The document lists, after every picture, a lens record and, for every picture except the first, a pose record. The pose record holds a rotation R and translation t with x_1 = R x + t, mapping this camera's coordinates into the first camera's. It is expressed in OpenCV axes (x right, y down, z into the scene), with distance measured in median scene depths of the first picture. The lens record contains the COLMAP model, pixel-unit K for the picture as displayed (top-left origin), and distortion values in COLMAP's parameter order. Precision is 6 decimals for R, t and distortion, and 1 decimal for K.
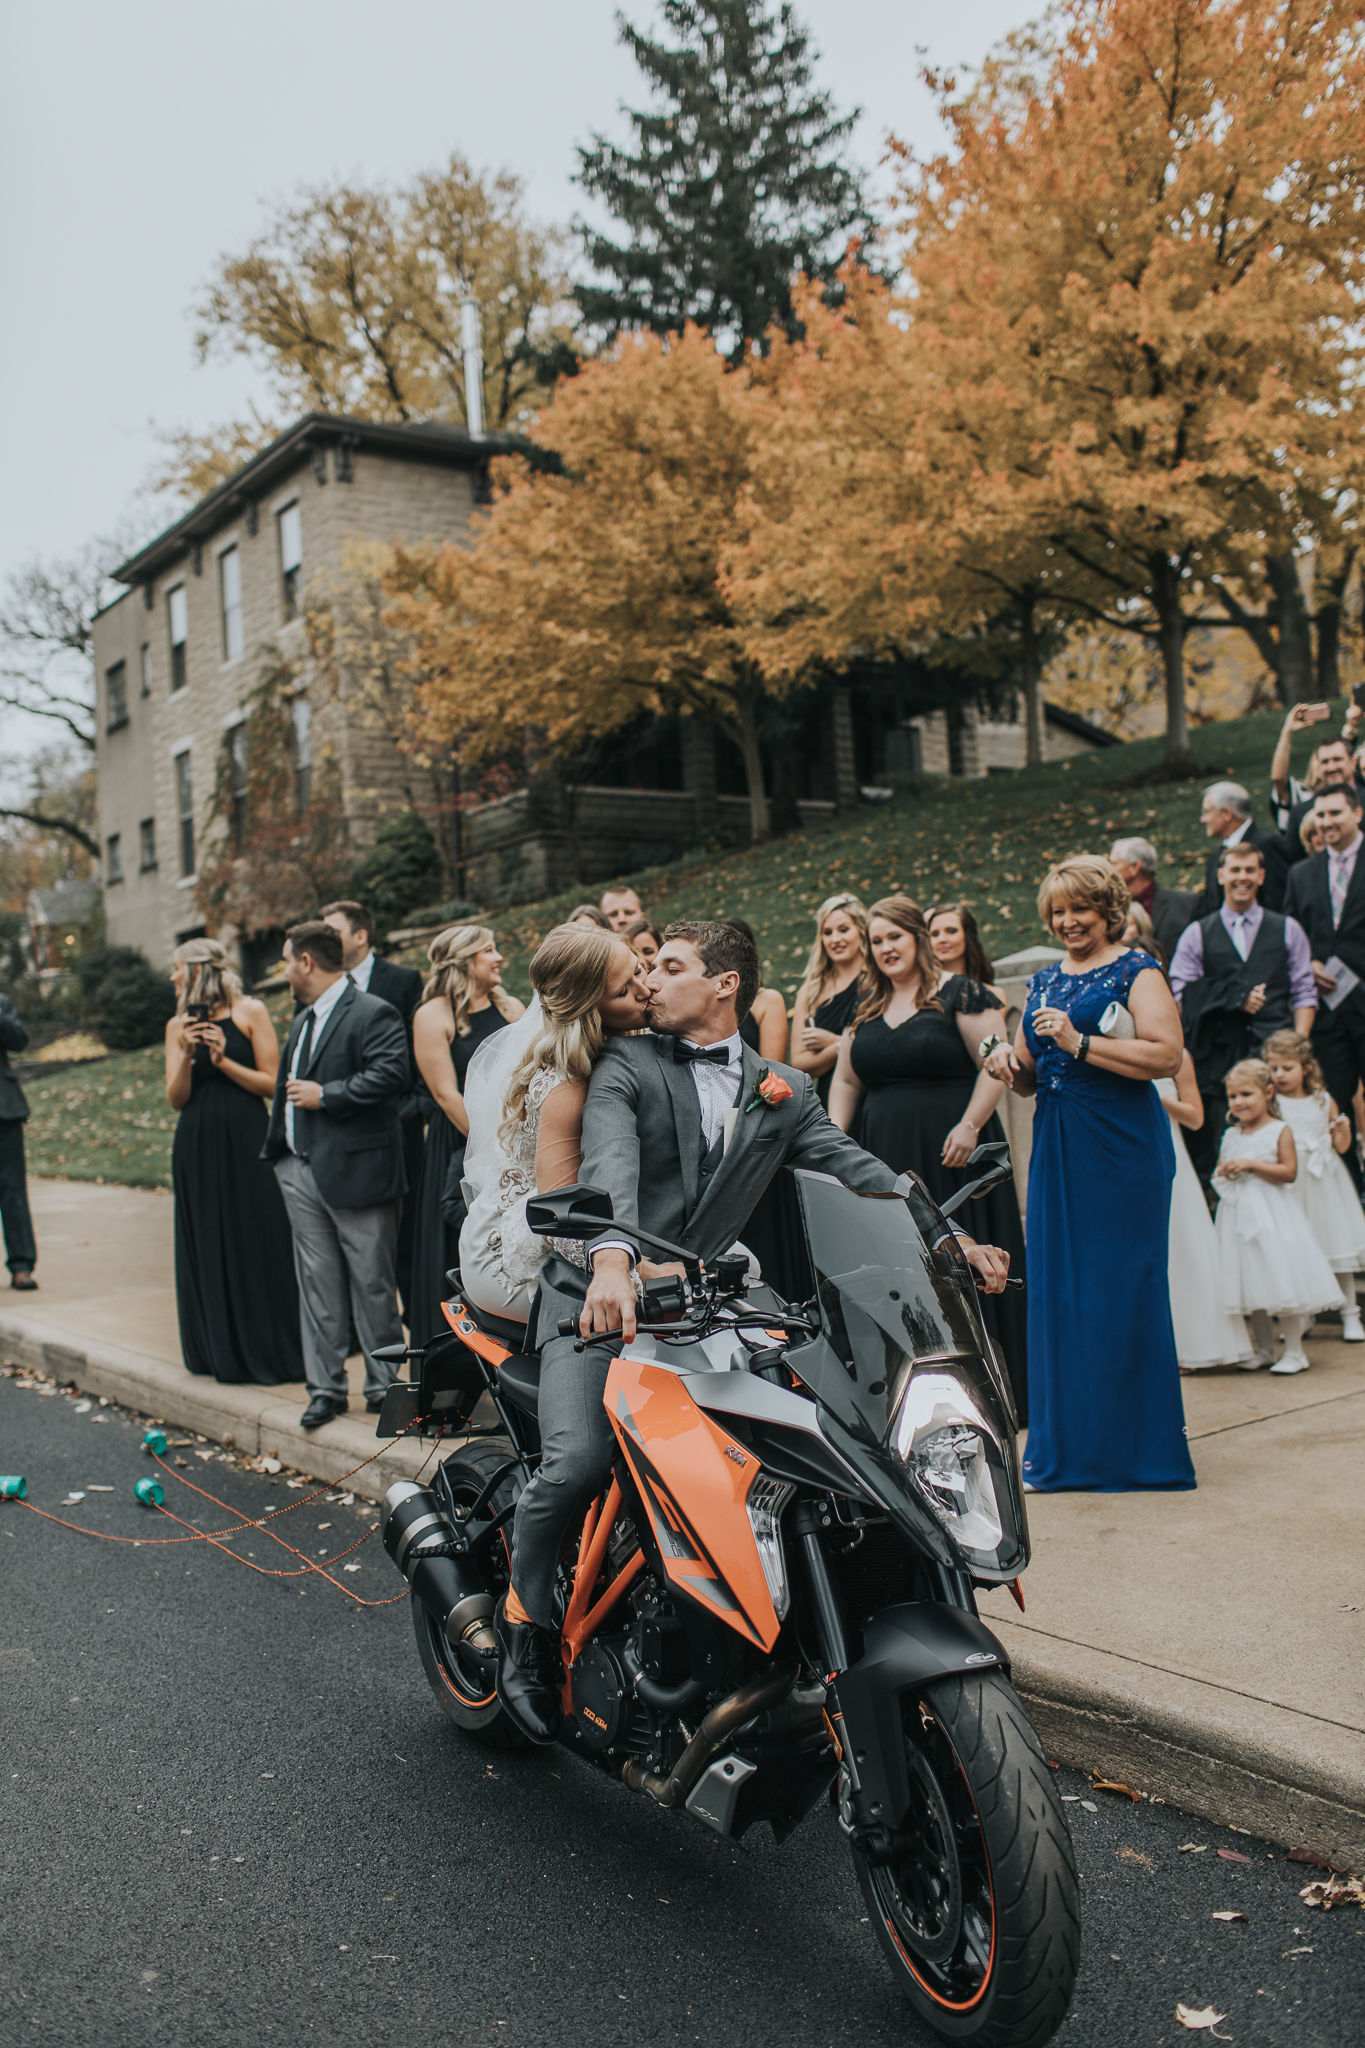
lens RADIAL K [[1942.9, 0, 682.5], [0, 1942.9, 1024.0], [0, 0, 1]] dist [0.003459, -0.003881]
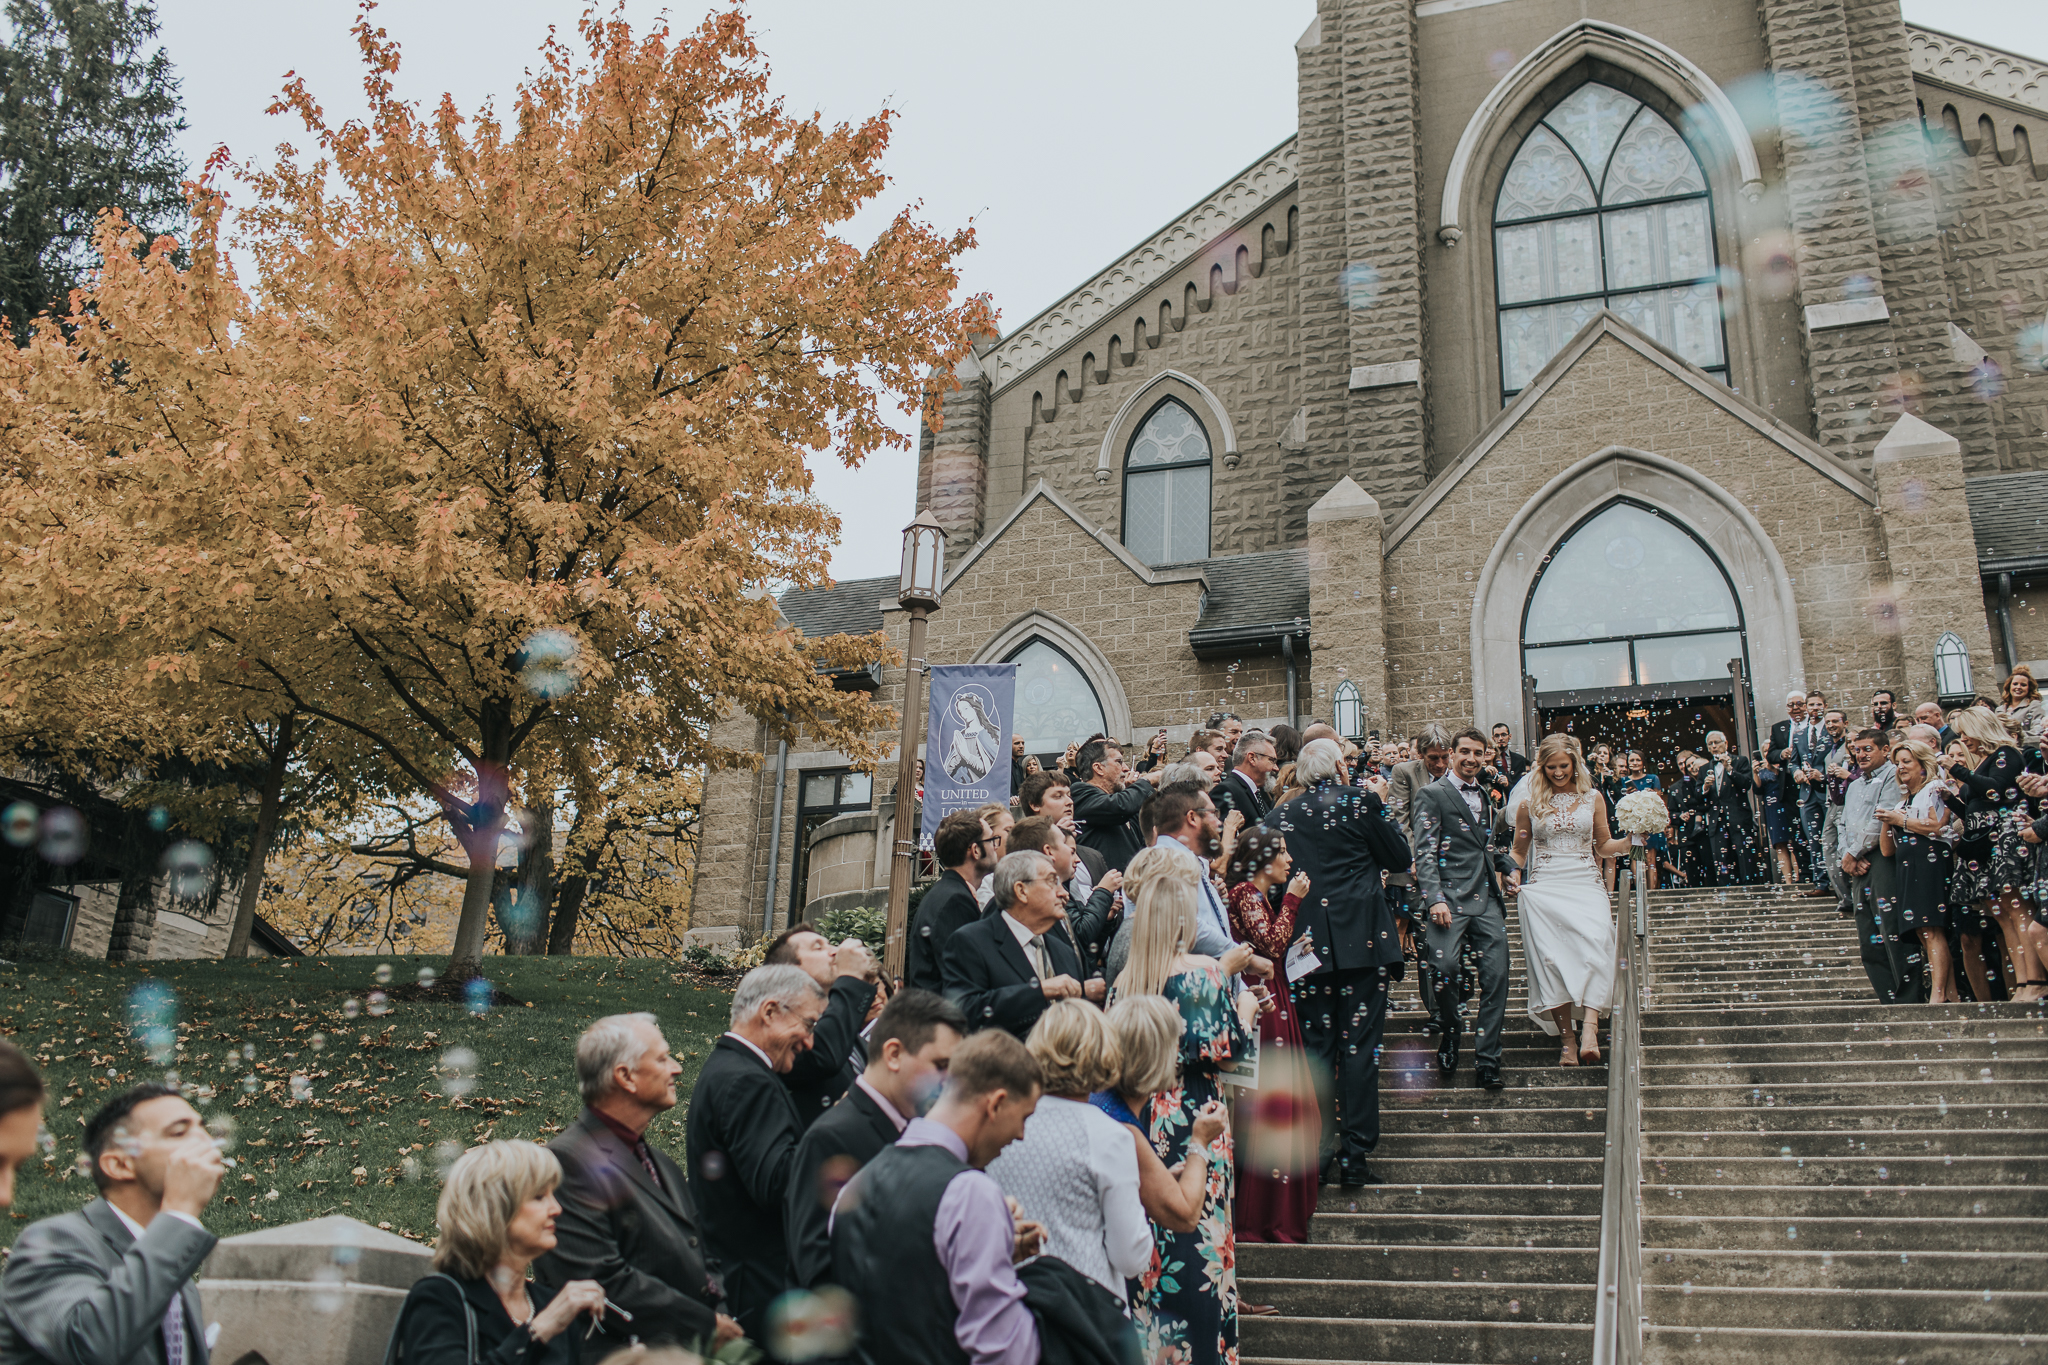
lens RADIAL K [[1942.9, 0, 1024.0], [0, 1942.9, 682.5], [0, 0, 1]] dist [0.003459, -0.003881]
pose [[0.814681, 0.292264, 0.500876, 0.023992], [-0.119245, 0.929684, -0.348522, -0.006278], [-0.567517, 0.224207, 0.792247, 0.261784]]
